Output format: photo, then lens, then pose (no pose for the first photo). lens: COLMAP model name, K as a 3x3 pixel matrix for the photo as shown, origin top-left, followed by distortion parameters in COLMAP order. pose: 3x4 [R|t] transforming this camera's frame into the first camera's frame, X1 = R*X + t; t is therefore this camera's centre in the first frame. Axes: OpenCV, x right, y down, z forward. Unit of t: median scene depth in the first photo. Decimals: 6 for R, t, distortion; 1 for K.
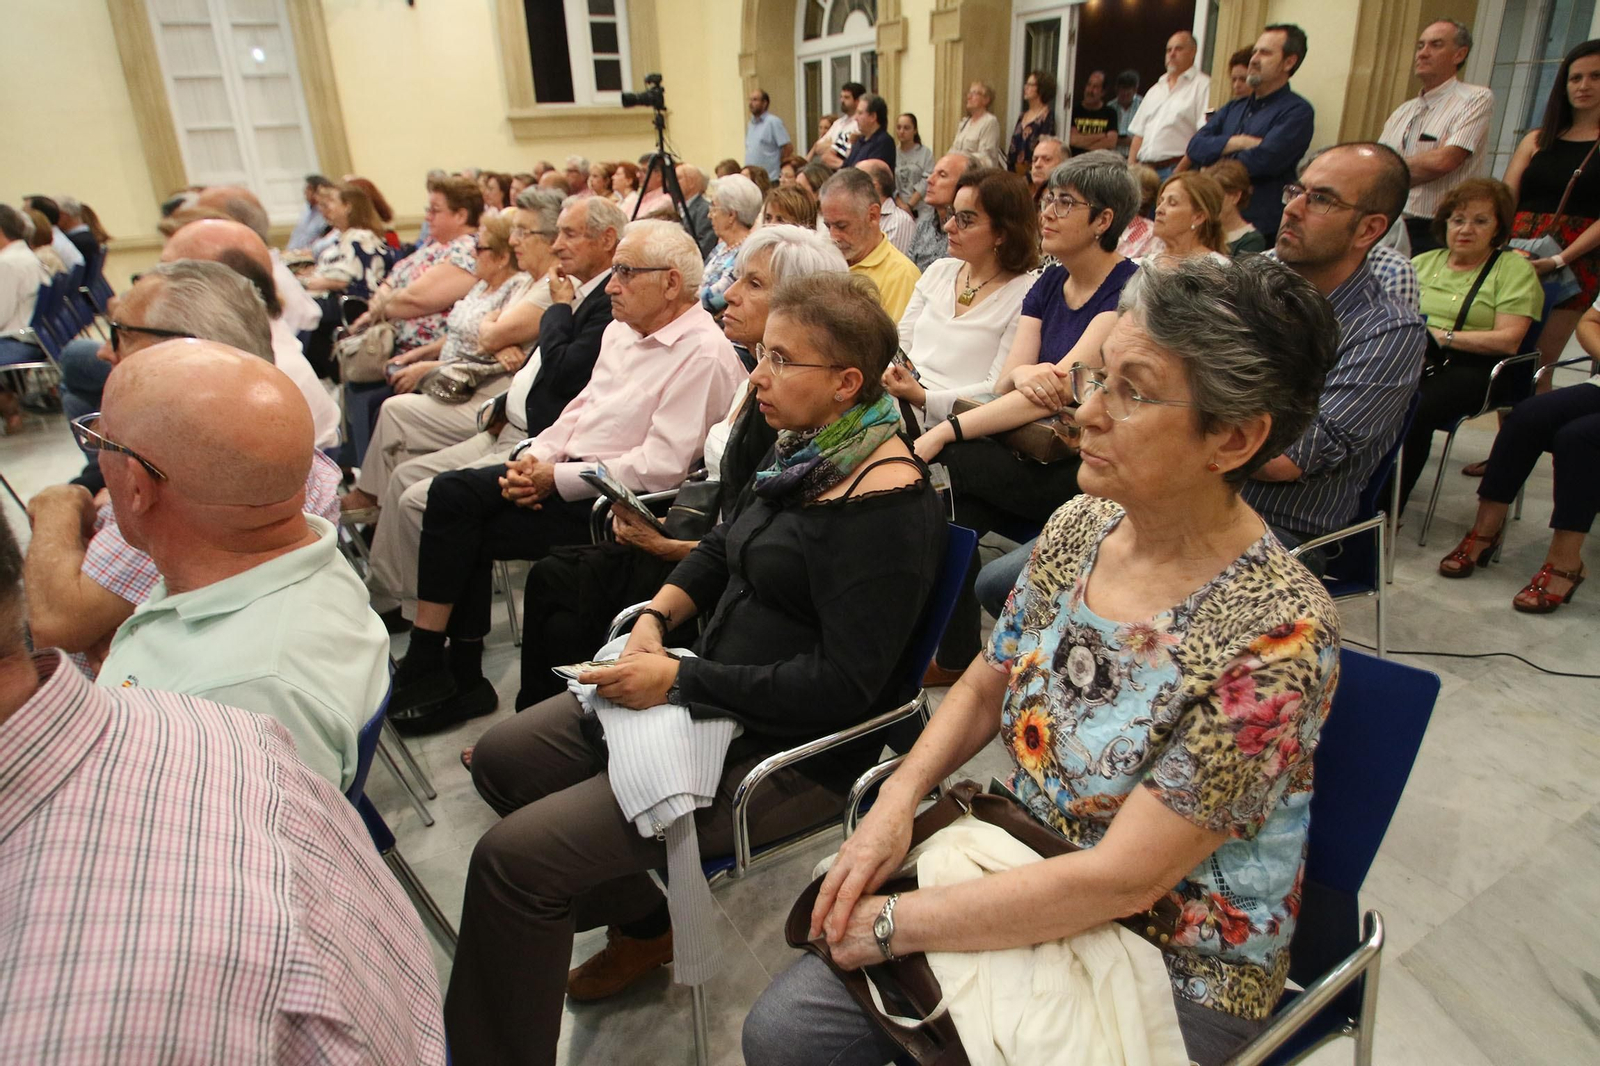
lens RADIAL K [[1013.4, 0, 790.4], [0, 1013.4, 537.8], [0, 0, 1]] dist [-0.018219, -0.012516]
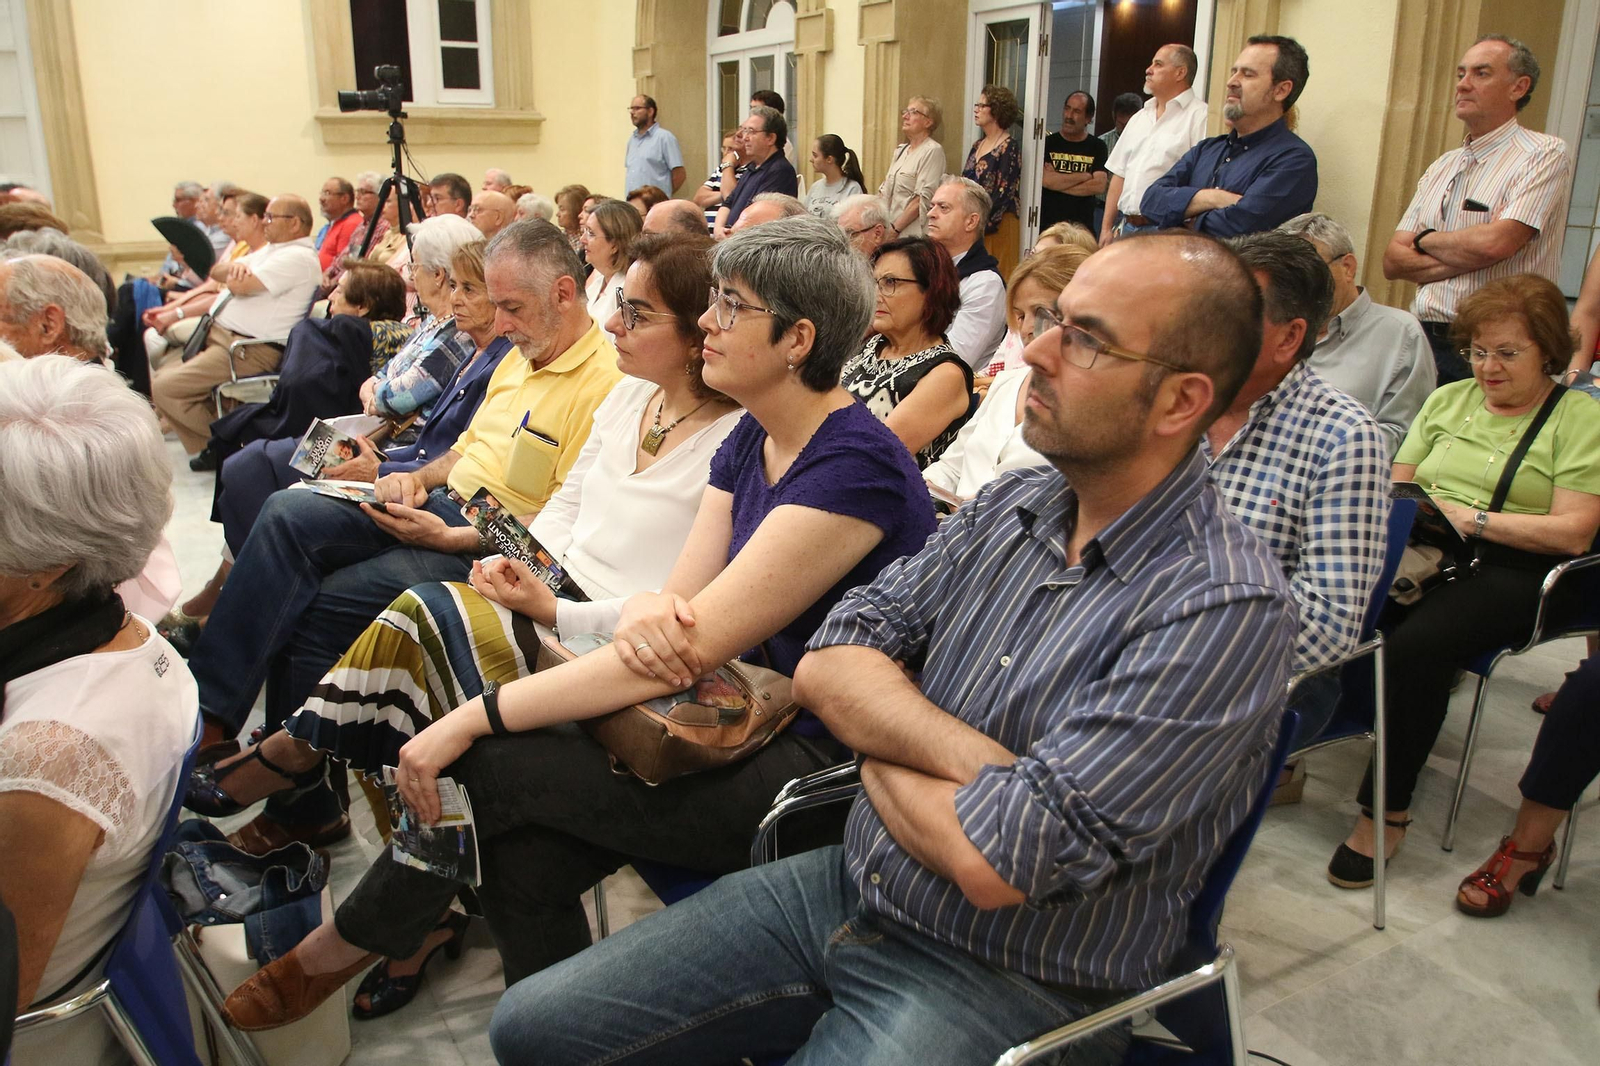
lens RADIAL K [[1333.3, 0, 792.2], [0, 1333.3, 524.1], [0, 0, 1]] dist [-0.055047, 0.009354]
pose [[0.998970, 0.038914, 0.023334, 0.129898], [-0.036202, 0.993587, -0.107120, -0.058872], [-0.027353, 0.106165, 0.993972, 0.122700]]
